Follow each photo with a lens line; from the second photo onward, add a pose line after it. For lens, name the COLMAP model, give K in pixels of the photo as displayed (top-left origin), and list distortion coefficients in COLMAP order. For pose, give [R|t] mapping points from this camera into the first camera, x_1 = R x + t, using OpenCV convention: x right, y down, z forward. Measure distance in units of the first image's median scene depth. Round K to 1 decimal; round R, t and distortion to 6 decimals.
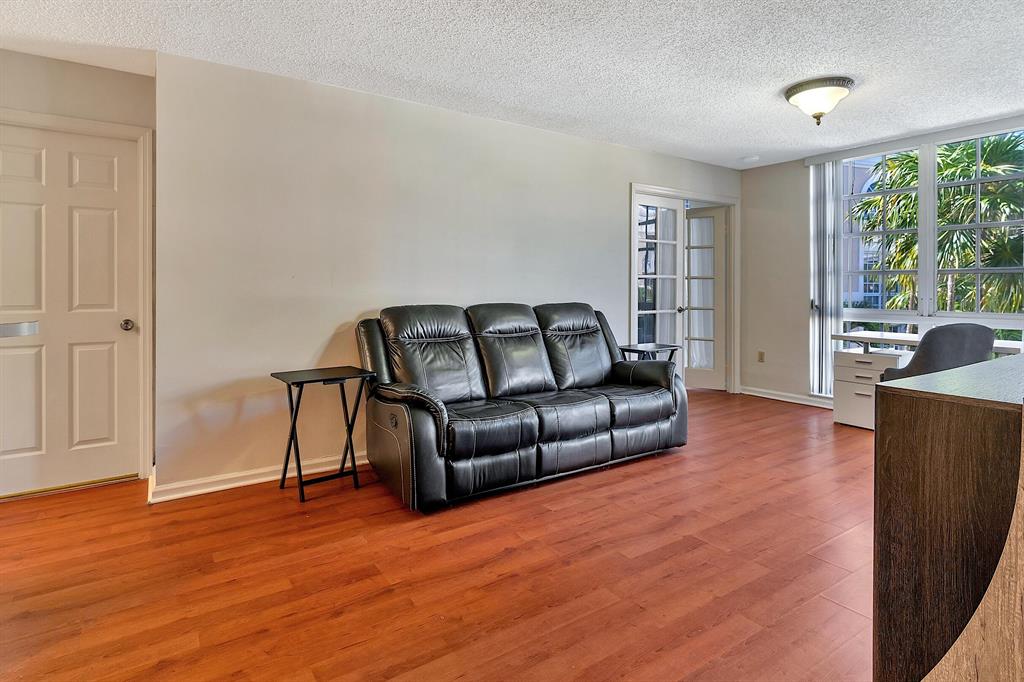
lens RADIAL K [[538.7, 0, 514.4], [0, 538.7, 289.2], [0, 0, 1]] dist [-0.012512, -0.000291]
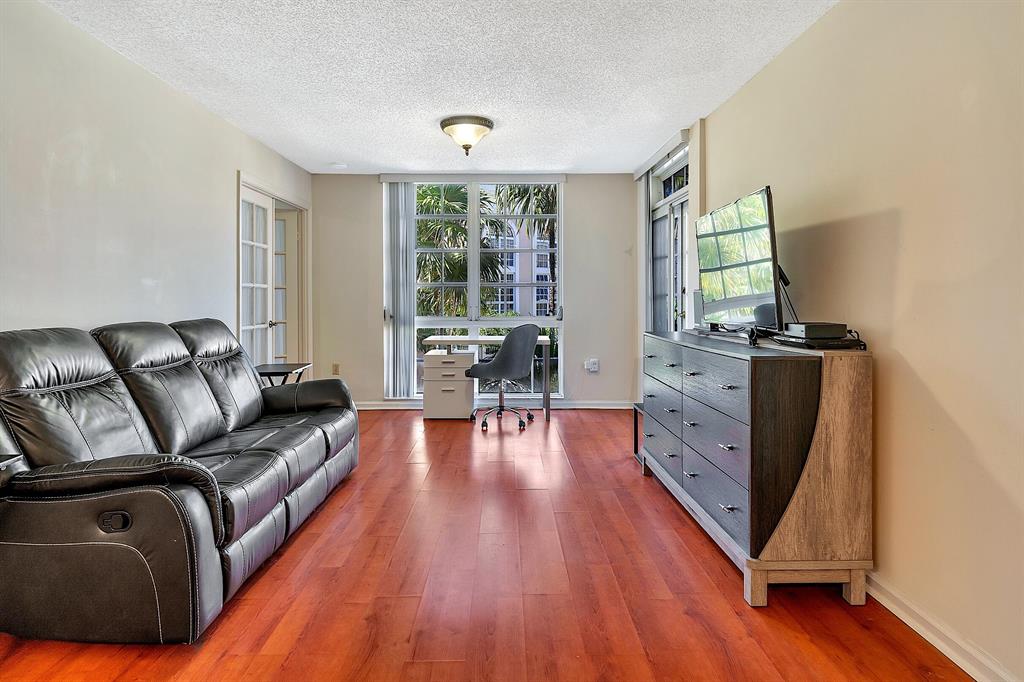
lens RADIAL K [[599.0, 0, 512.8], [0, 599.0, 306.1], [0, 0, 1]] dist [-0.002875, -0.001701]
pose [[0.549668, -0.014095, 0.835265, -0.443772], [0.006805, 0.999900, 0.012395, -0.000841], [-0.835356, -0.001129, 0.549708, 0.217577]]
